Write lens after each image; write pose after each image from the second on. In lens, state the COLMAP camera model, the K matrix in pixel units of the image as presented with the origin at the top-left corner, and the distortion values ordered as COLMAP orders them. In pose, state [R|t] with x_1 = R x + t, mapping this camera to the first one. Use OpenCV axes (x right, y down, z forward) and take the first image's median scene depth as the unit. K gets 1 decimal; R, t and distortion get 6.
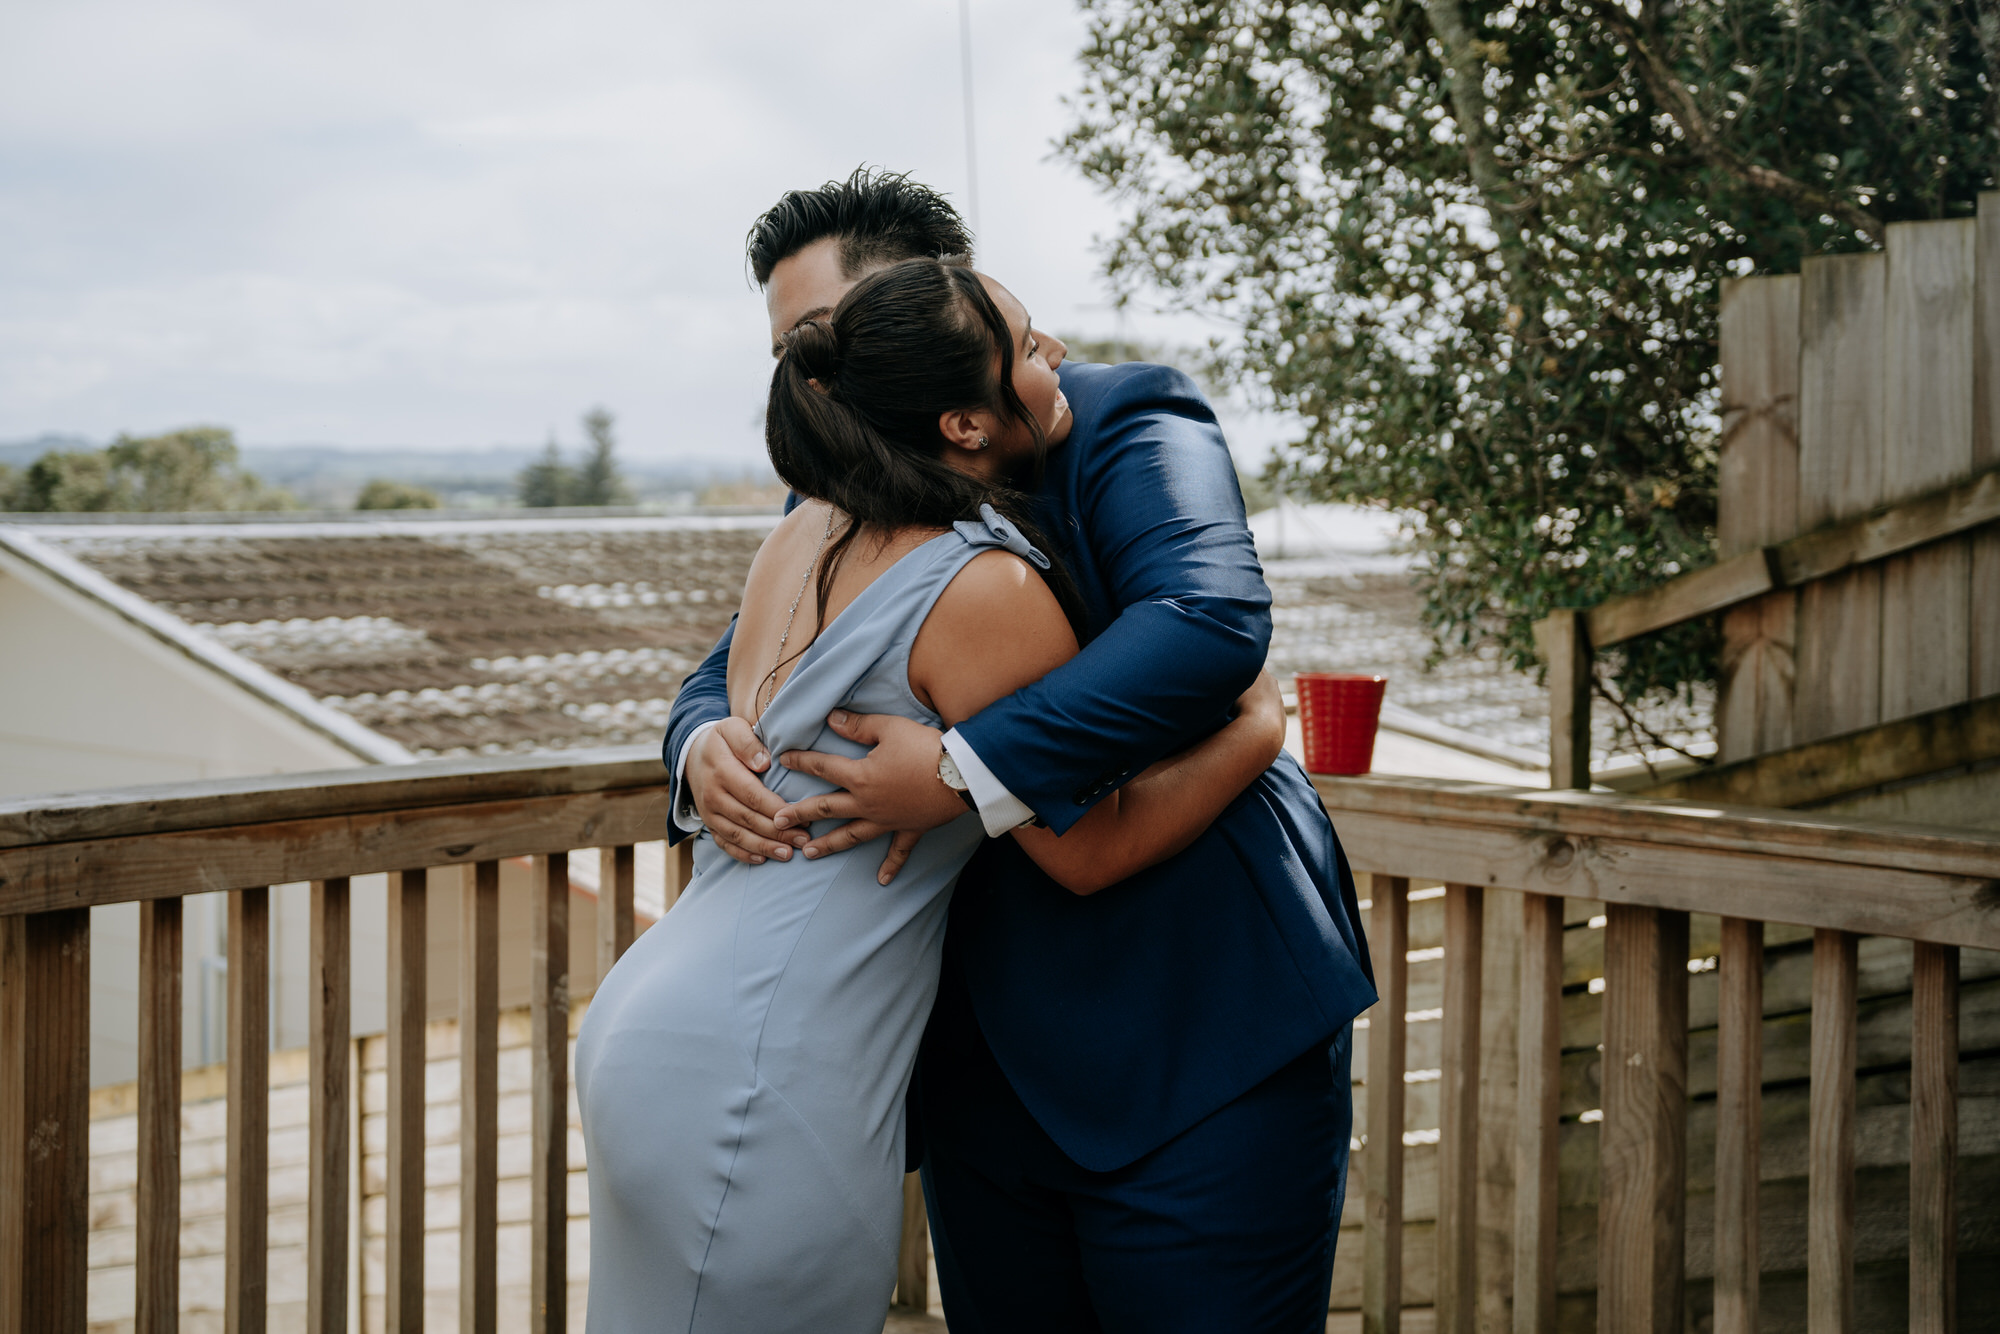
lens RADIAL K [[2887.7, 0, 1018.9], [0, 2887.7, 542.0], [0, 0, 1]] dist [0.077111, 0.000000]
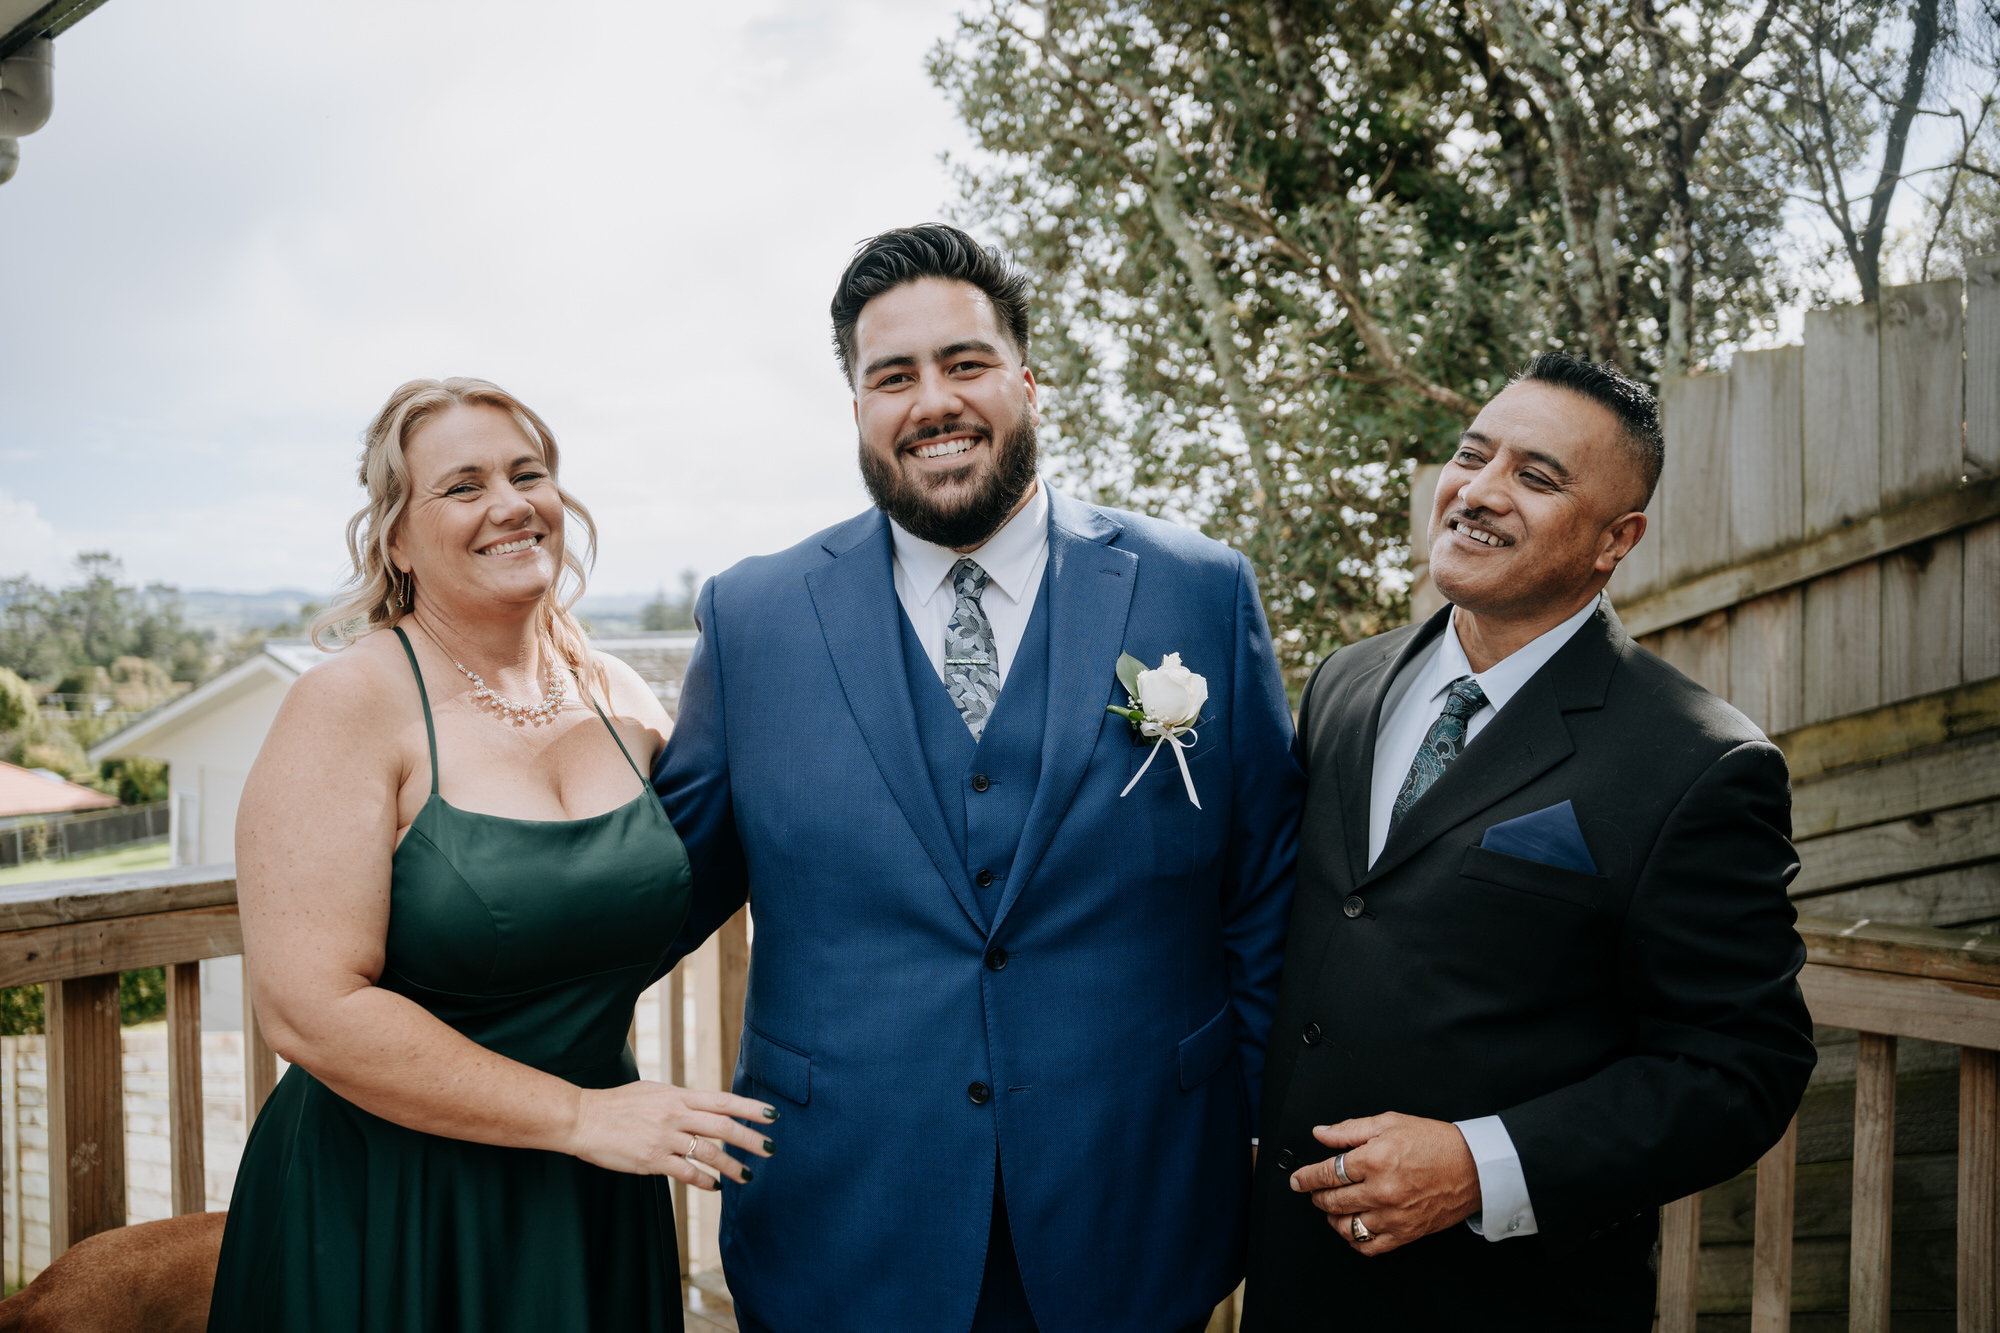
lens RADIAL K [[1654.1, 0, 1005.9], [0, 1654.1, 603.2], [0, 0, 1]] dist [-0.171091, 0.115571]
pose [[0.999607, -0.005469, 0.027508, 0.027527], [0.006156, 0.999670, -0.024942, -0.008140], [-0.027362, 0.025102, 0.999310, 0.214829]]
